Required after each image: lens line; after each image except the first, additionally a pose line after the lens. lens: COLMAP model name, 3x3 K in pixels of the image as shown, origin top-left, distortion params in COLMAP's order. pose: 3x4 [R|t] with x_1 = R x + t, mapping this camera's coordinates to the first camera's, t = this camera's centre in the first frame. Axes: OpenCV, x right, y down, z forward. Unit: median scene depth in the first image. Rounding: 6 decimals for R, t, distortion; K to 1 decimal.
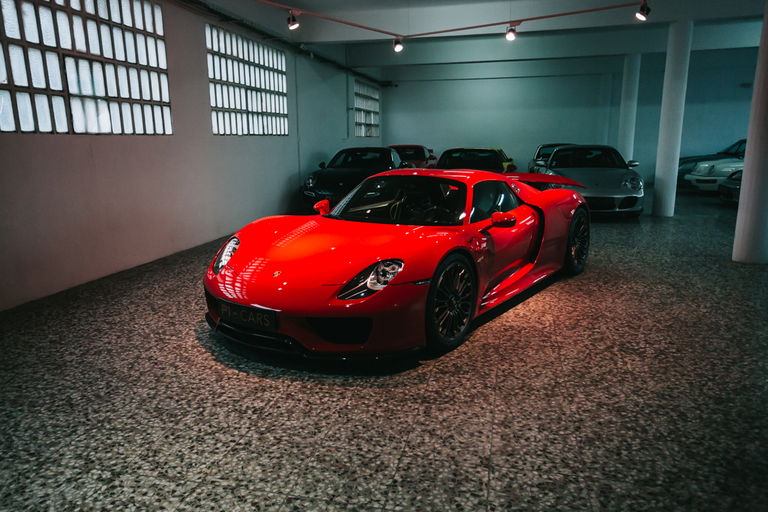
lens RADIAL K [[556.5, 0, 373.1], [0, 556.5, 257.5], [0, 0, 1]] dist [0.019975, 0.006313]
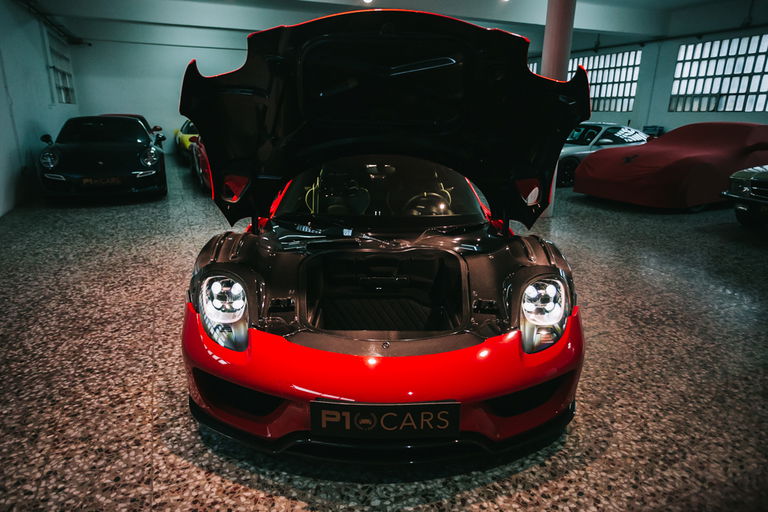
lens RADIAL K [[488.4, 0, 368.5], [0, 488.4, 254.6], [0, 0, 1]] dist [0.003994, 0.005134]
pose [[0.806582, -0.144585, 0.573167, -0.494700], [0.101198, 0.989086, 0.107092, -0.112912], [-0.582395, -0.028375, 0.812411, 0.604131]]
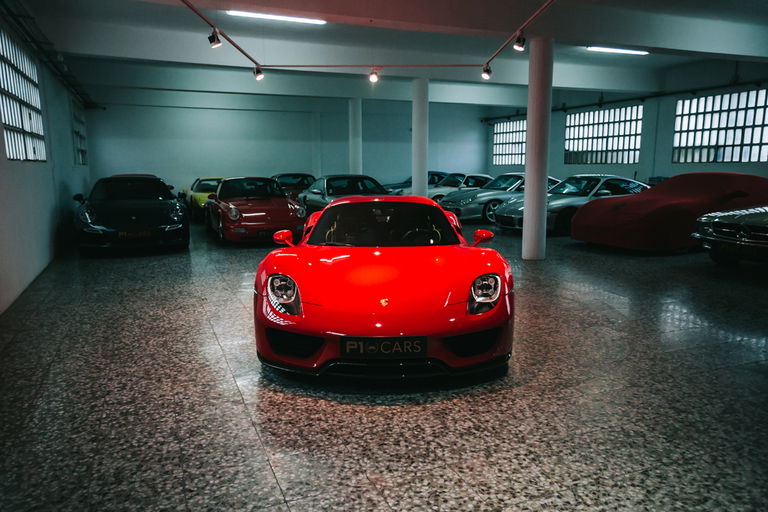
lens RADIAL K [[556.5, 0, 373.1], [0, 556.5, 257.5], [0, 0, 1]] dist [0.019975, 0.006313]
pose [[0.812818, -0.084745, 0.576320, -0.773466], [0.115249, 0.993200, -0.016499, -0.035273], [-0.571003, 0.079831, 0.817058, 0.209155]]
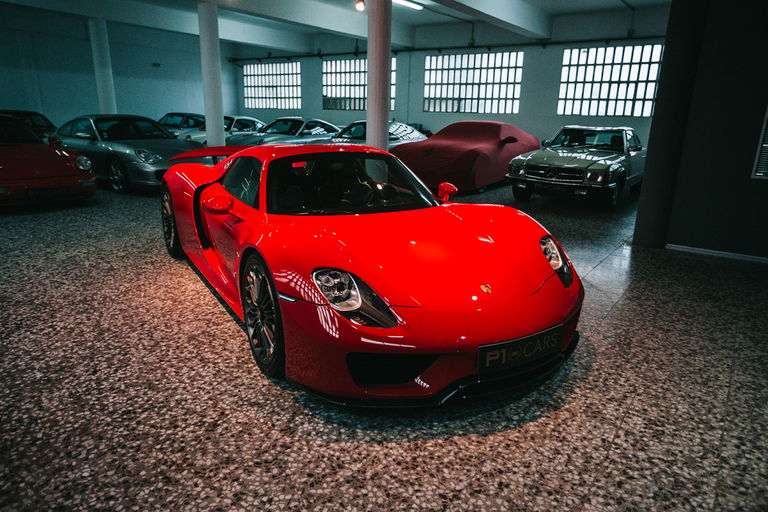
lens RADIAL K [[511.5, 0, 384.0], [0, 511.5, 256.0], [0, 0, 1]] dist [0.005124, 0.002445]
pose [[0.381473, -0.226481, 0.896206, -0.864971], [0.163662, 0.970752, 0.175656, -0.161868], [-0.909776, 0.079667, 0.407382, 0.867021]]
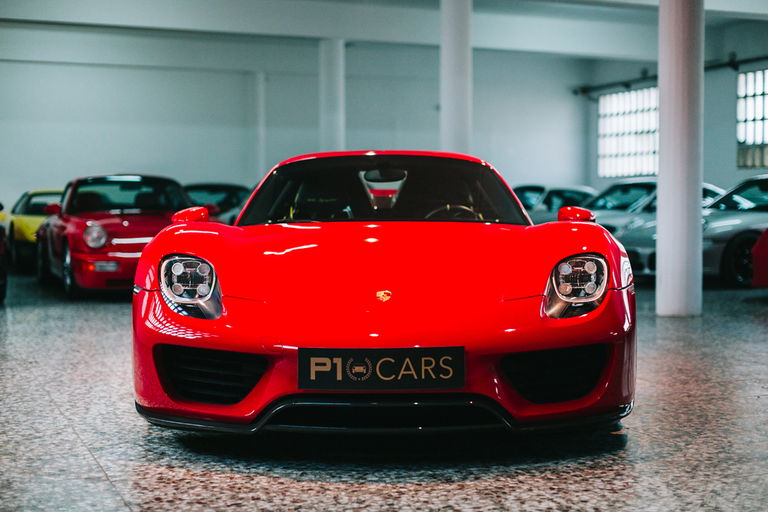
lens RADIAL K [[1101.9, 0, 360.6], [0, 1101.9, 256.3], [0, 0, 1]] dist [0.040264, -0.021704]
pose [[0.815922, -0.014558, 0.577979, -0.800462], [0.111481, 0.984885, -0.132568, 0.130827], [-0.567313, 0.172599, 0.805212, 0.197398]]
